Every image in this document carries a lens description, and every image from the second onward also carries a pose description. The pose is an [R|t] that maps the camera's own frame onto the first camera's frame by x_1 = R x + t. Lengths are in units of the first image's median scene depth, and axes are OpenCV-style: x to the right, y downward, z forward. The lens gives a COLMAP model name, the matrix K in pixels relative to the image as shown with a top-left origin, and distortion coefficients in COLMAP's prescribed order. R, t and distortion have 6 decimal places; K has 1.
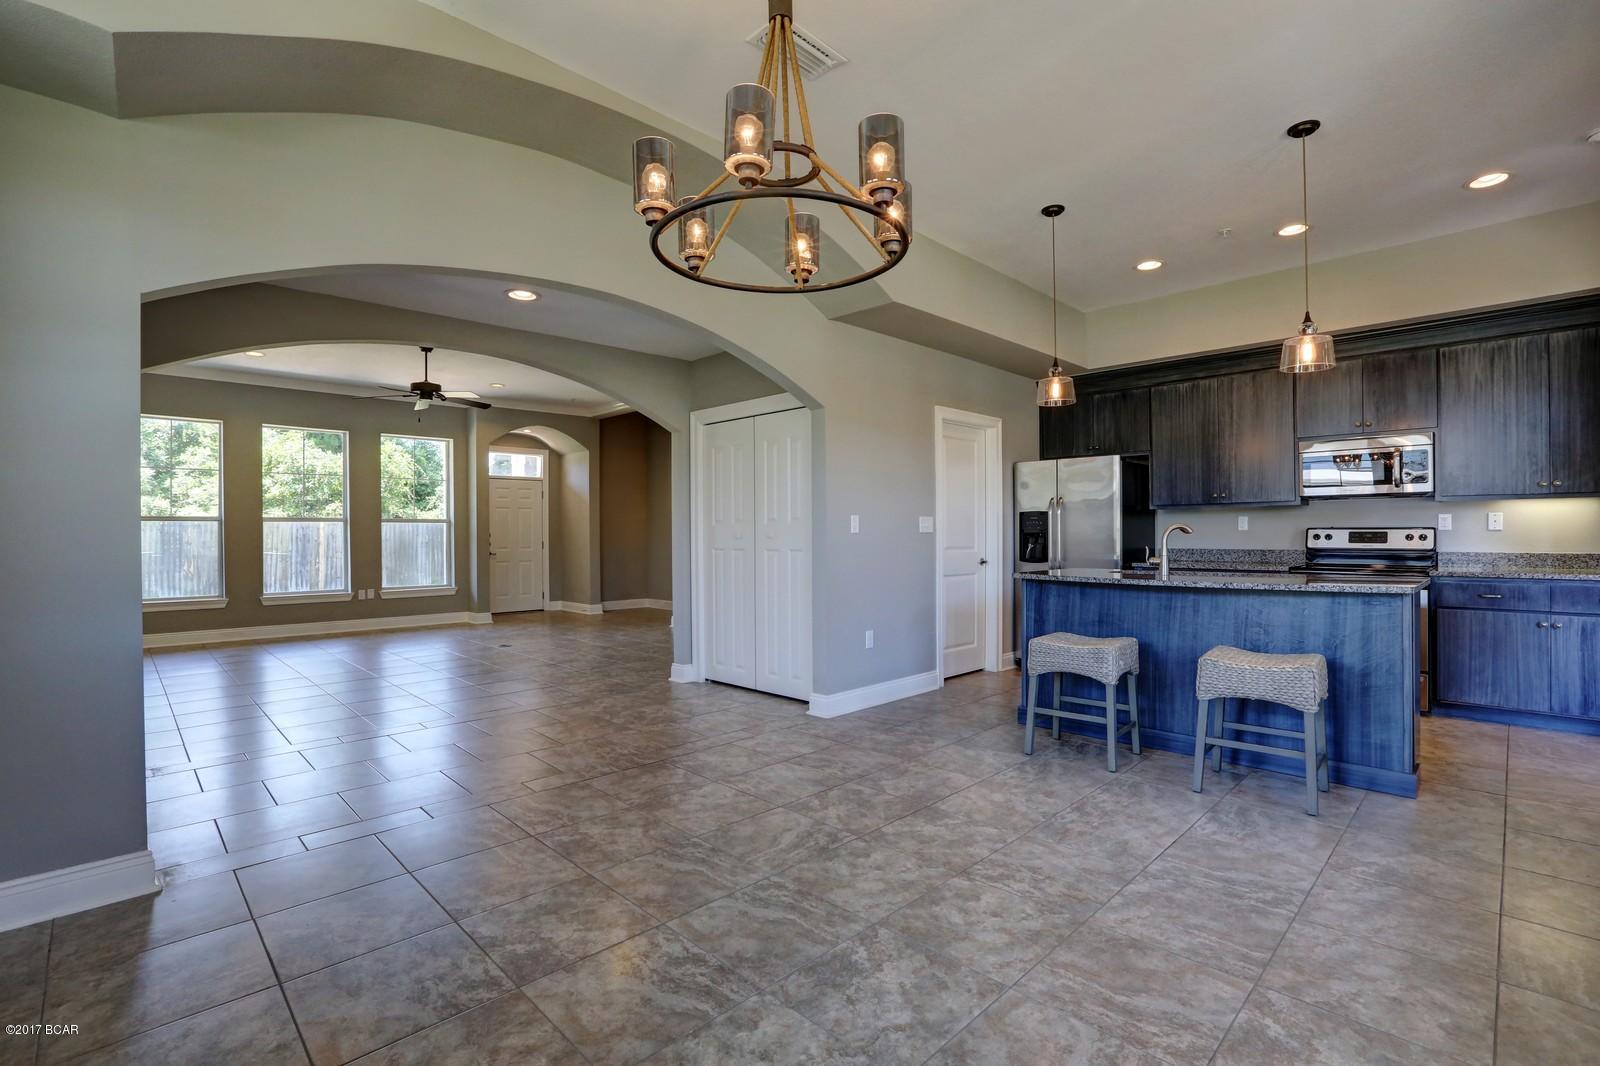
lens RADIAL K [[719.6, 0, 790.6], [0, 719.6, 533.0], [0, 0, 1]] dist [-0.024162, 0.003533]
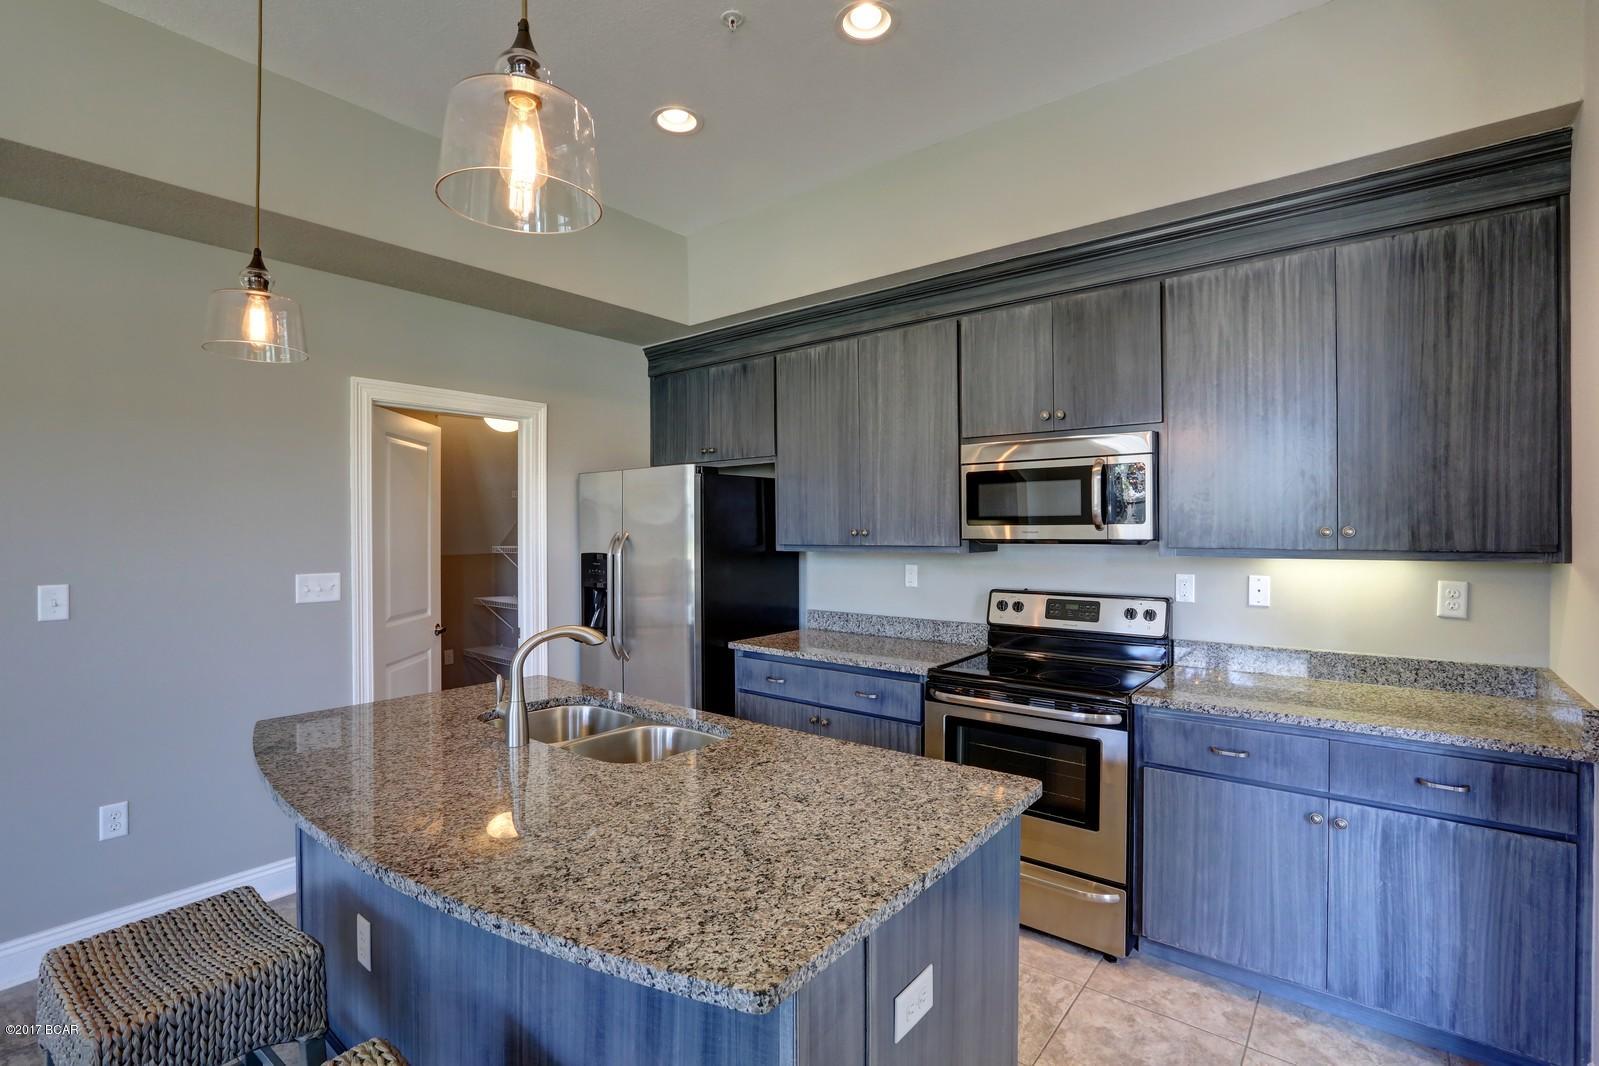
lens RADIAL K [[719.1, 0, 806.6], [0, 719.1, 532.6], [0, 0, 1]] dist [-0.024162, 0.003533]
pose [[0.992052, 0.001776, 0.125815, 0.588253], [-0.002193, 0.999993, 0.003179, -0.067160], [-0.125808, -0.003429, 0.992049, 0.495687]]
